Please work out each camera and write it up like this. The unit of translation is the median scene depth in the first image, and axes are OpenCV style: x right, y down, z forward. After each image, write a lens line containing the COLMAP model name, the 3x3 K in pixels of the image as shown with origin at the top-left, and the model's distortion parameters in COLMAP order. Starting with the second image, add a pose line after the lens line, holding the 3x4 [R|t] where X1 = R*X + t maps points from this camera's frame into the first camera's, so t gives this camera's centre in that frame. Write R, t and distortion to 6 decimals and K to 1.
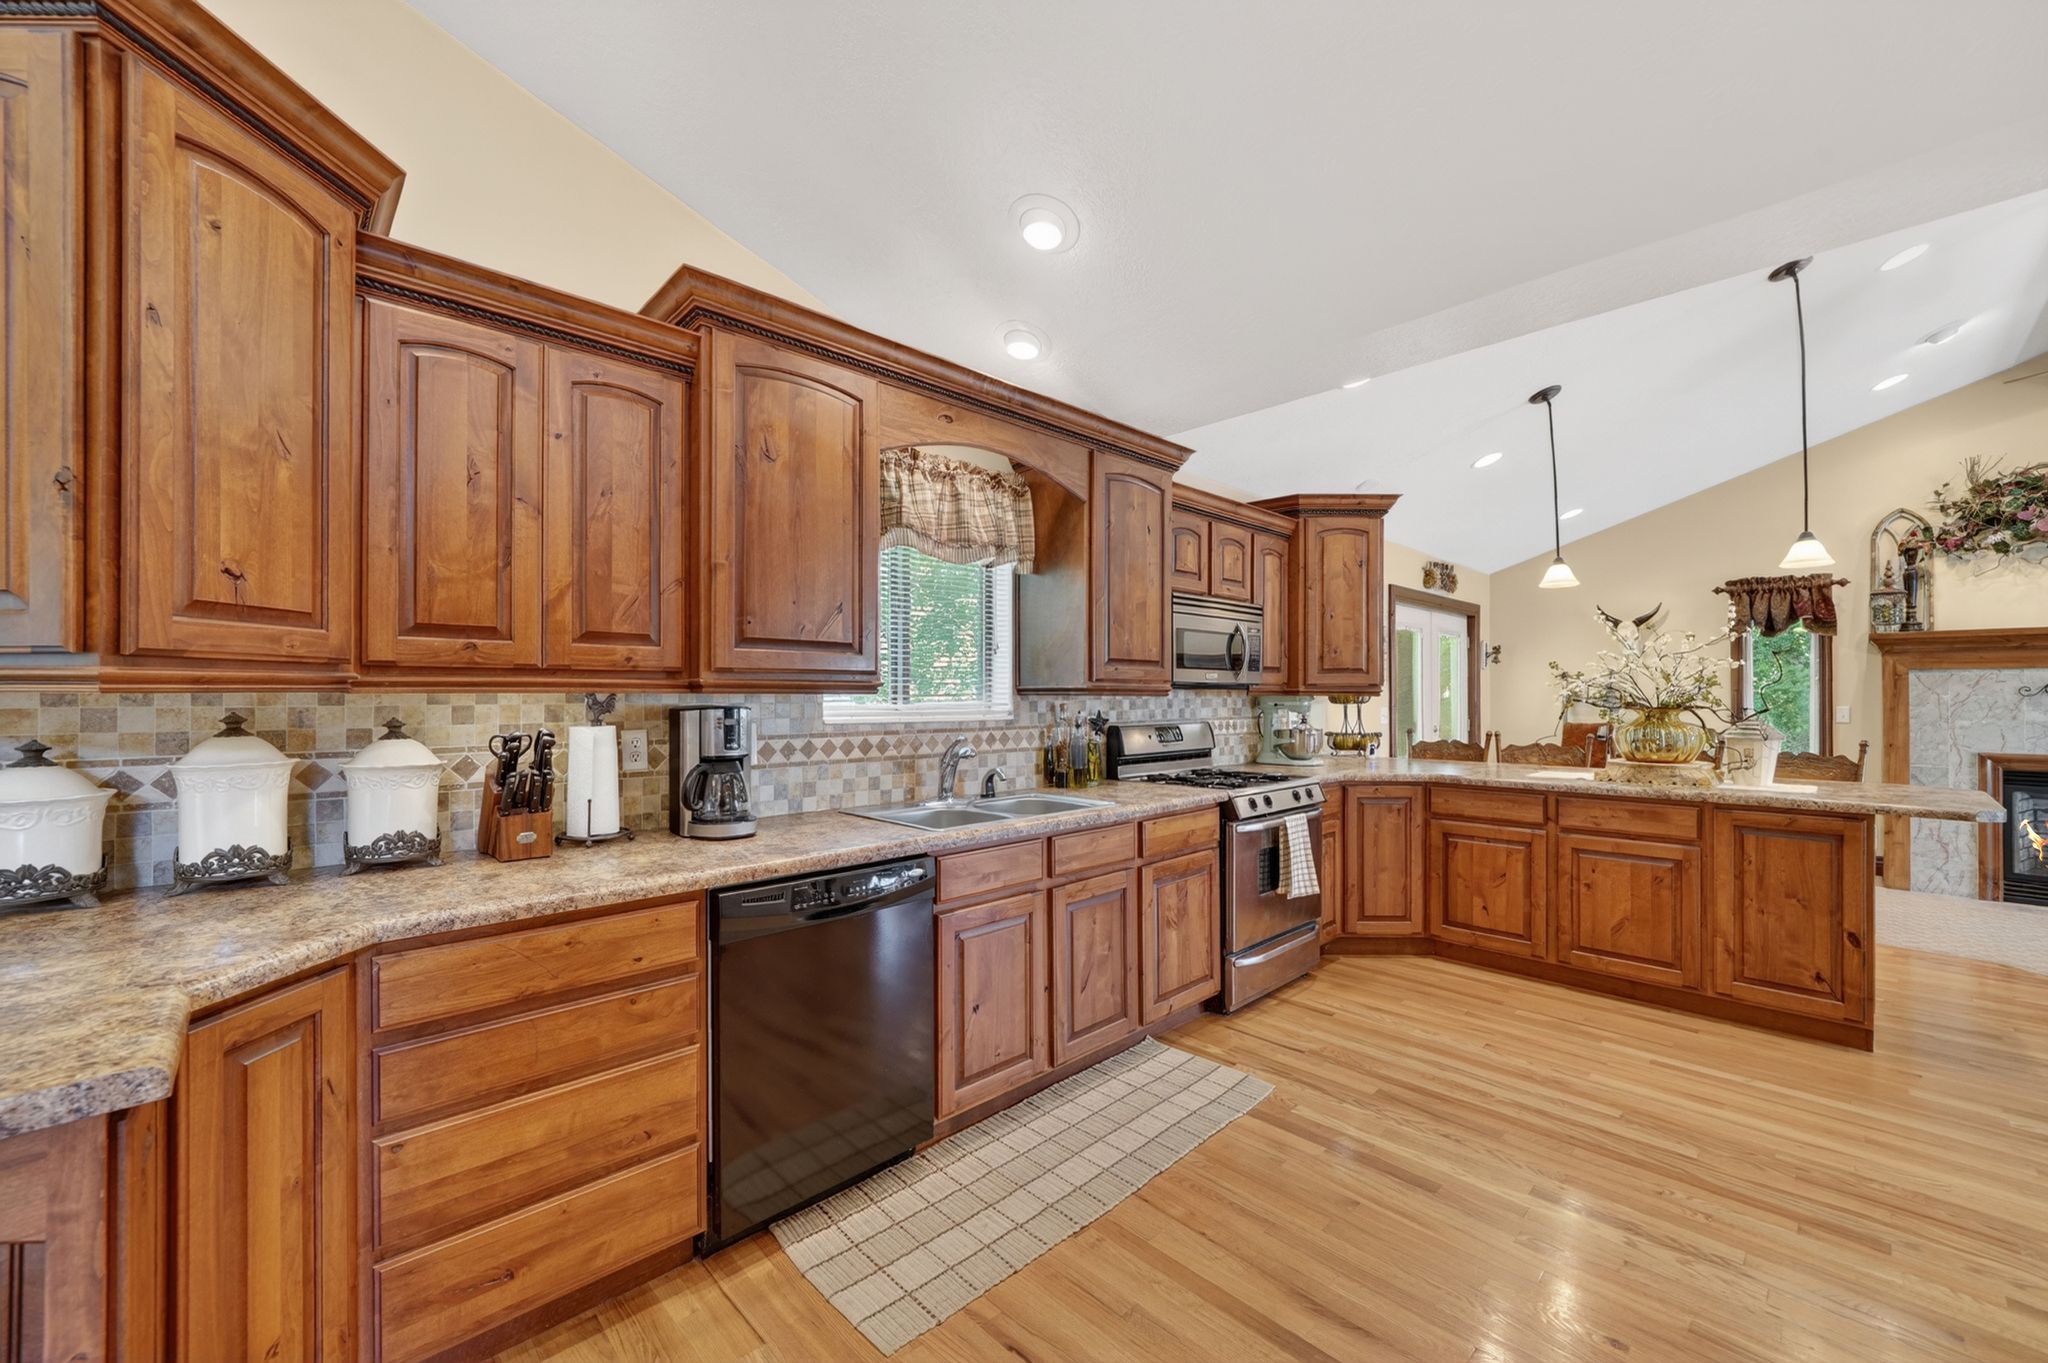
lens RADIAL K [[806.6, 0, 1014.9], [0, 806.6, 686.7], [0, 0, 1]] dist [-0.003902, 0.001360]
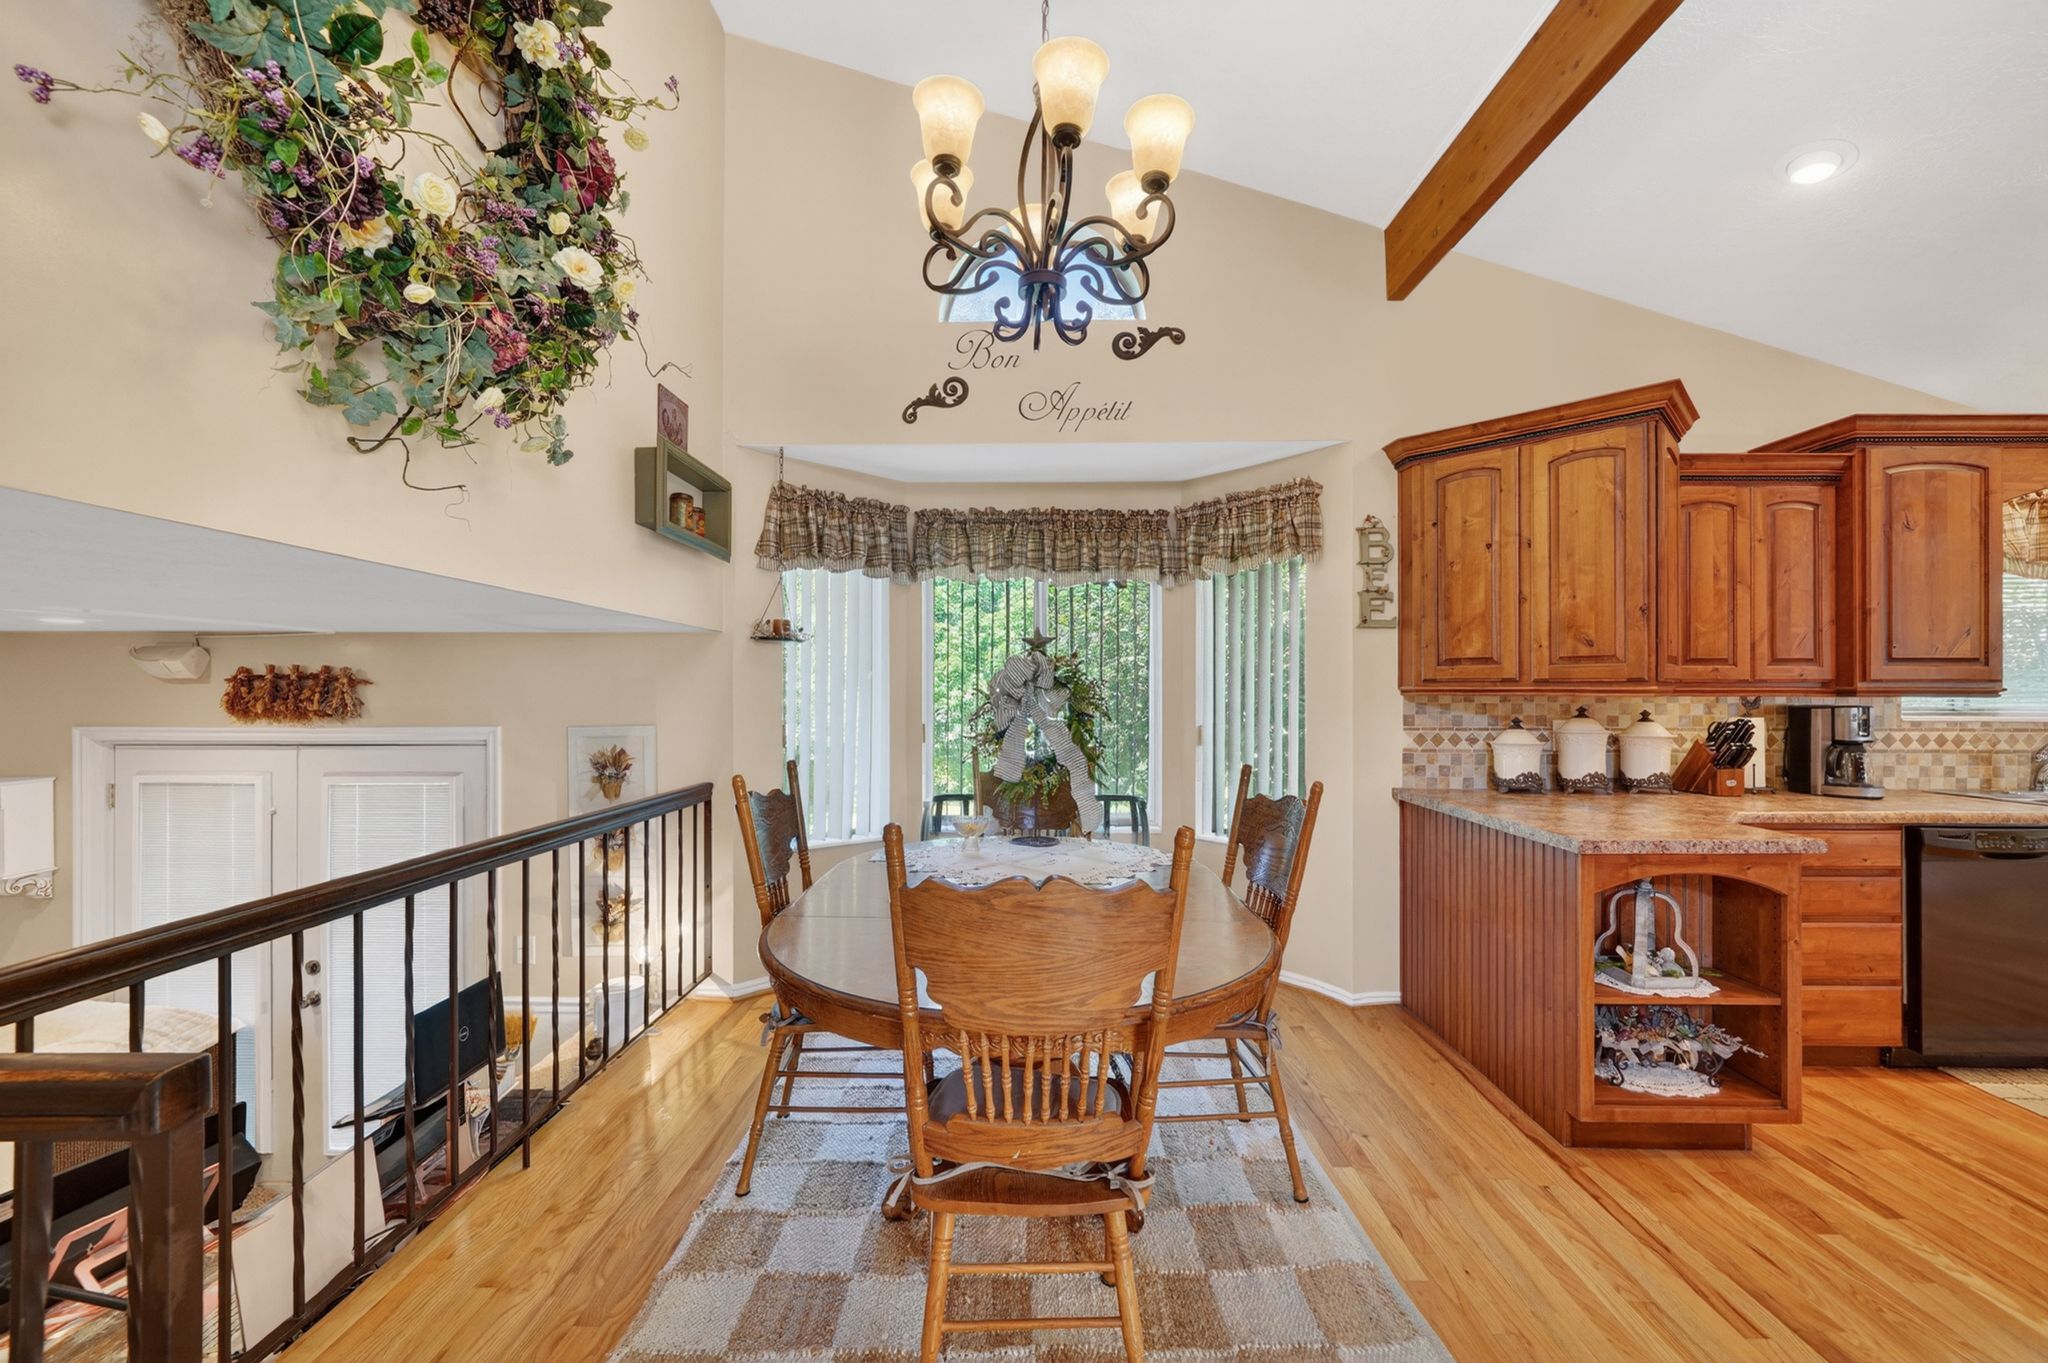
lens RADIAL K [[806.6, 0, 1038.5], [0, 806.6, 686.0], [0, 0, 1]] dist [-0.003902, 0.001360]
pose [[0.718135, -0.003448, -0.695895, -0.384720], [0.006023, 0.999981, 0.001260, -0.019675], [0.695878, -0.005097, 0.718142, -0.964474]]
